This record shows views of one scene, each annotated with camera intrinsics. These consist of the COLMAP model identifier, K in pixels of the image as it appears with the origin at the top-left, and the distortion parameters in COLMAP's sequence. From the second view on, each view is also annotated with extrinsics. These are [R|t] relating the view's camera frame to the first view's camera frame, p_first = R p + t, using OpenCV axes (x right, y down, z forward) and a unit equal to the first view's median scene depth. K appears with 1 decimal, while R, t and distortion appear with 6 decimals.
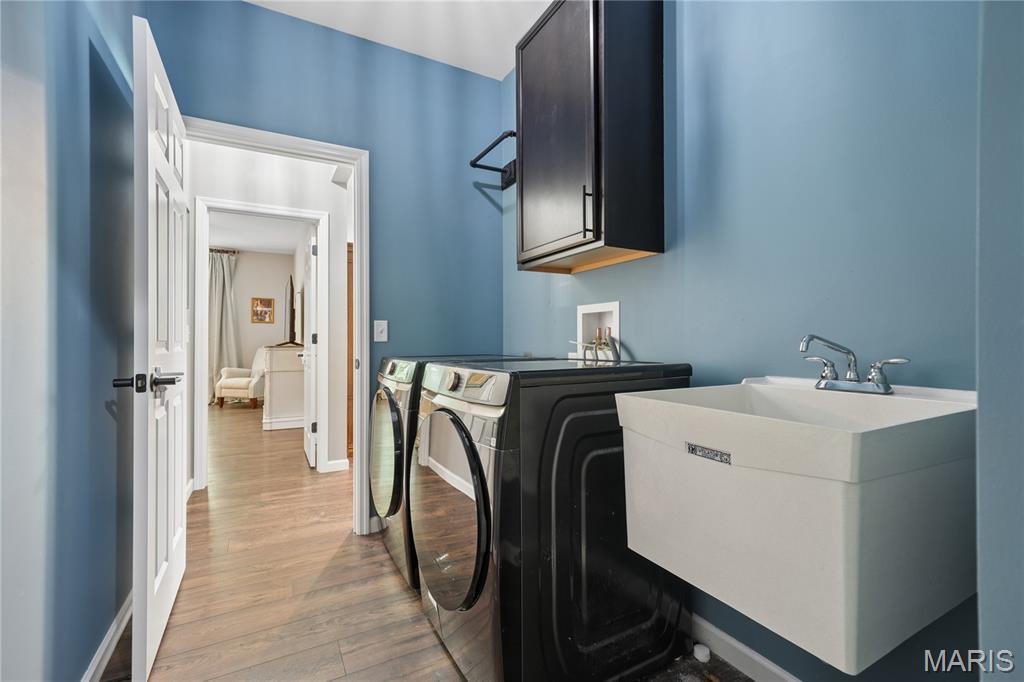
lens RADIAL K [[449.6, 0, 517.9], [0, 449.6, 342.6], [0, 0, 1]] dist [0.009654, -0.000696]
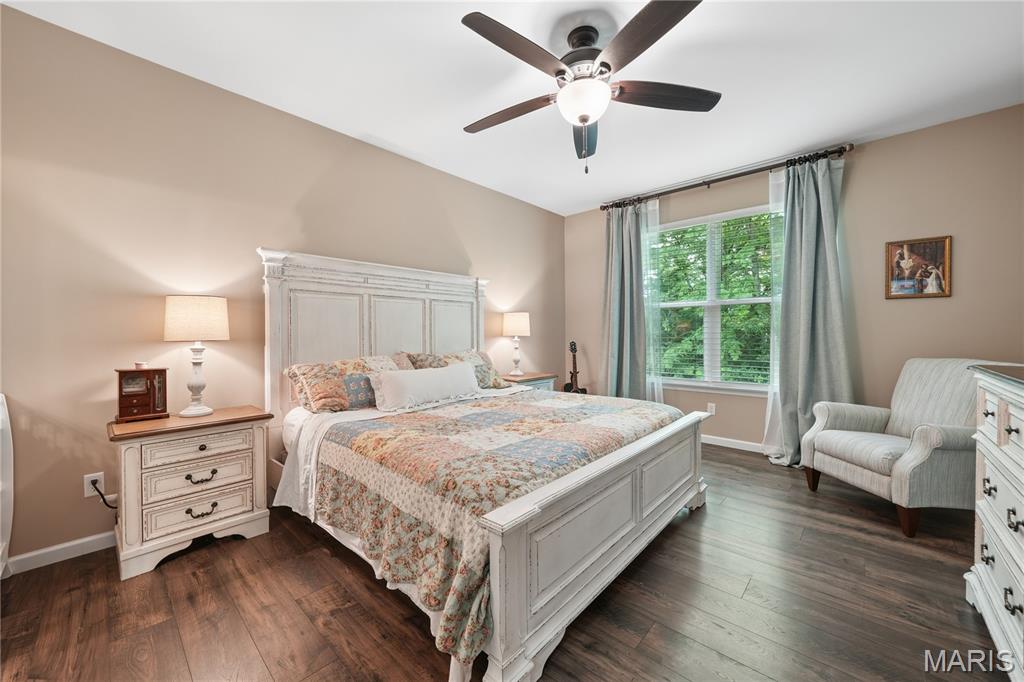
lens RADIAL K [[370.2, 0, 519.9], [0, 370.2, 336.9], [0, 0, 1]] dist [-0.019477, 0.002397]
pose [[0.302148, 0.005021, -0.953248, -0.376888], [0.010023, 0.999914, 0.008444, -0.014892], [0.953208, -0.012105, 0.302072, 0.578231]]
